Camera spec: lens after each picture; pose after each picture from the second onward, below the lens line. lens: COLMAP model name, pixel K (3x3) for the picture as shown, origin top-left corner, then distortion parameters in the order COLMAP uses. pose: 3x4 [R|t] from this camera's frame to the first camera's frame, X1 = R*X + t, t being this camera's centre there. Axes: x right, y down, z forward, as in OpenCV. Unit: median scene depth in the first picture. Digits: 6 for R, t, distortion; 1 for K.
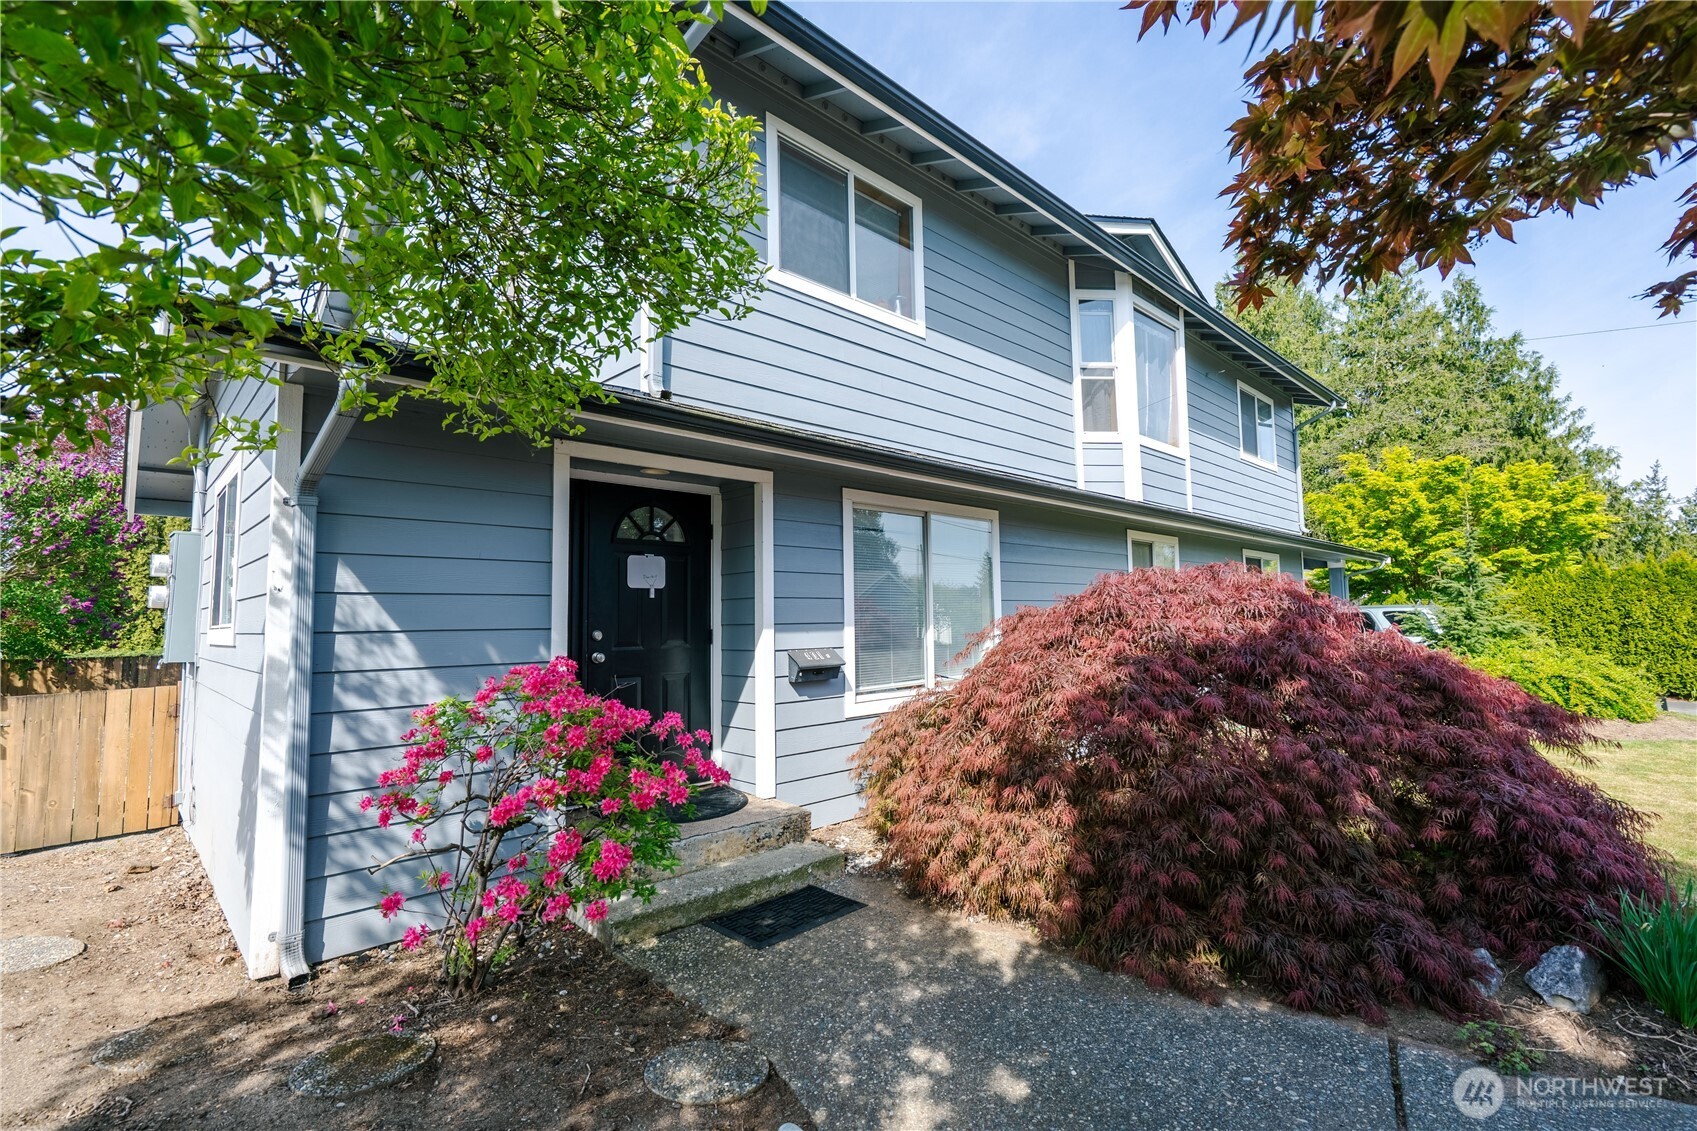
lens RADIAL K [[770.1, 0, 848.5], [0, 770.1, 565.5], [0, 0, 1]] dist [-0.001224, 0.000229]
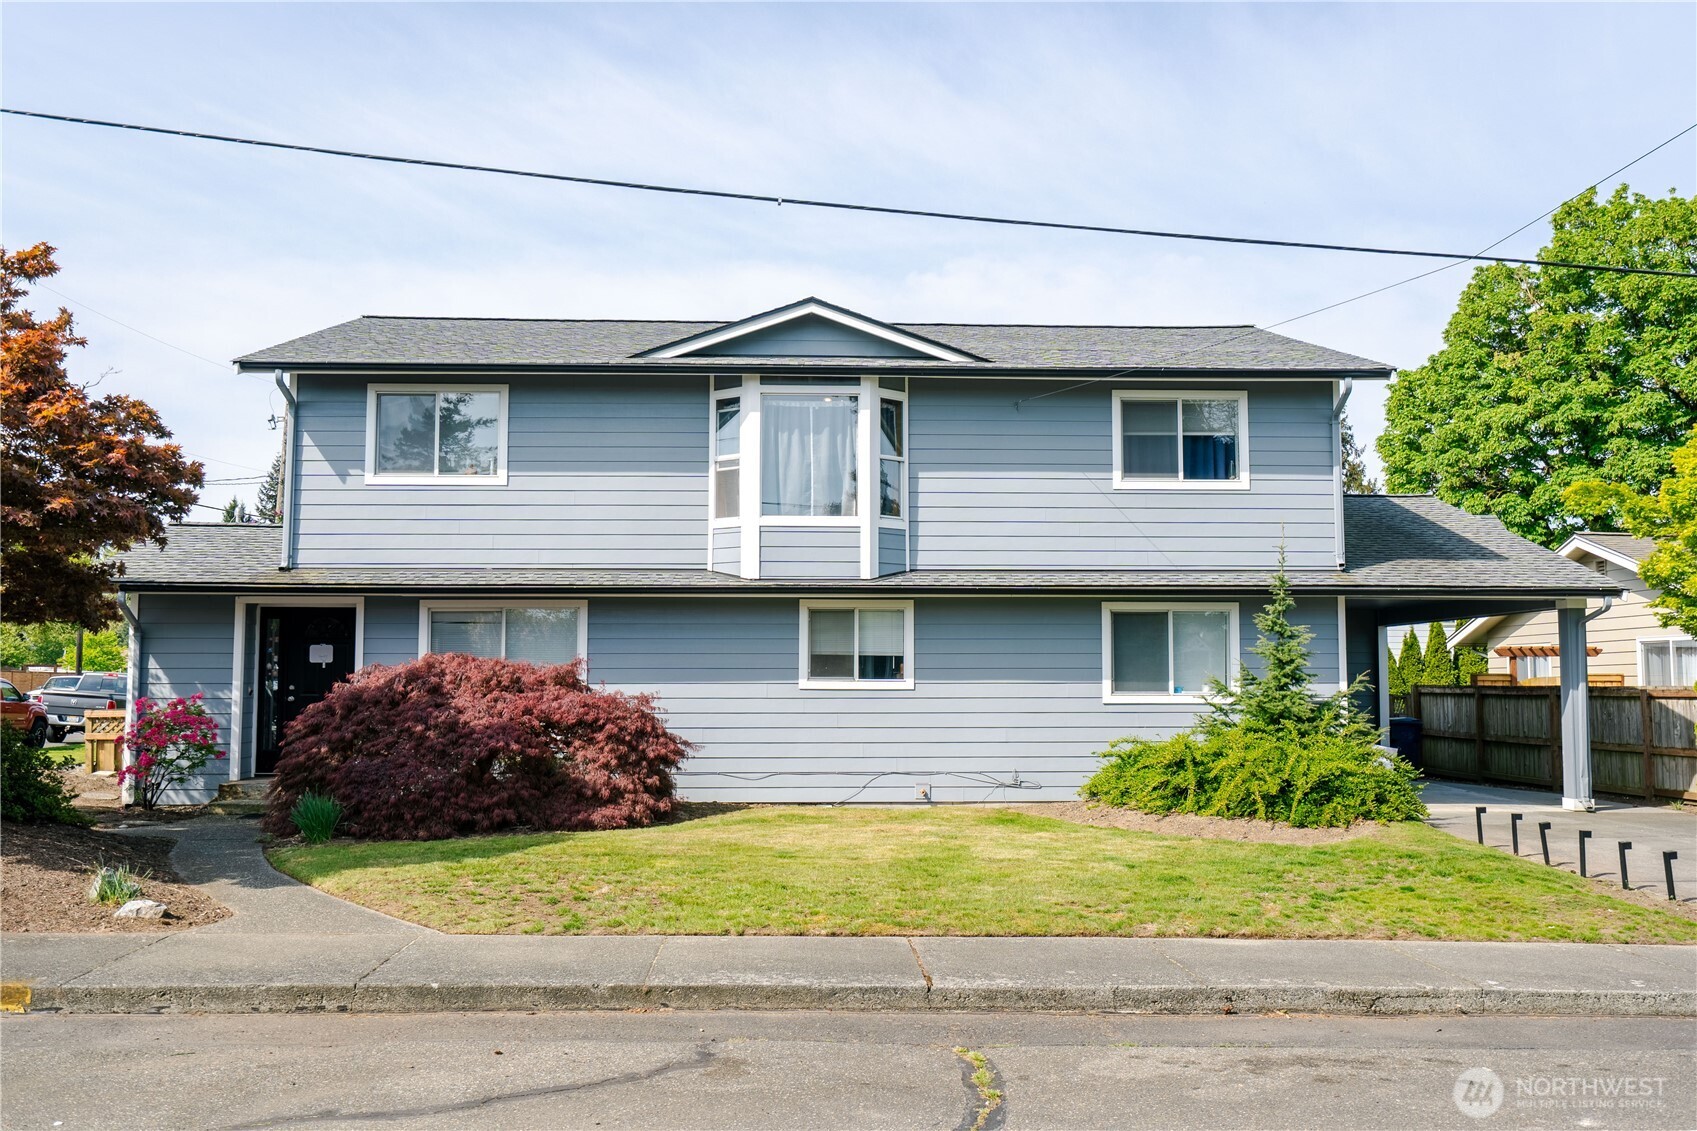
lens RADIAL K [[1485.0, 0, 848.5], [0, 1485.0, 565.5], [0, 0, 1]] dist [0.000776, 0.000678]
pose [[0.747299, -0.036607, -0.663479, 2.401936], [0.034601, 0.999271, -0.016161, -0.079449], [0.663586, -0.010880, 0.748020, -0.640079]]
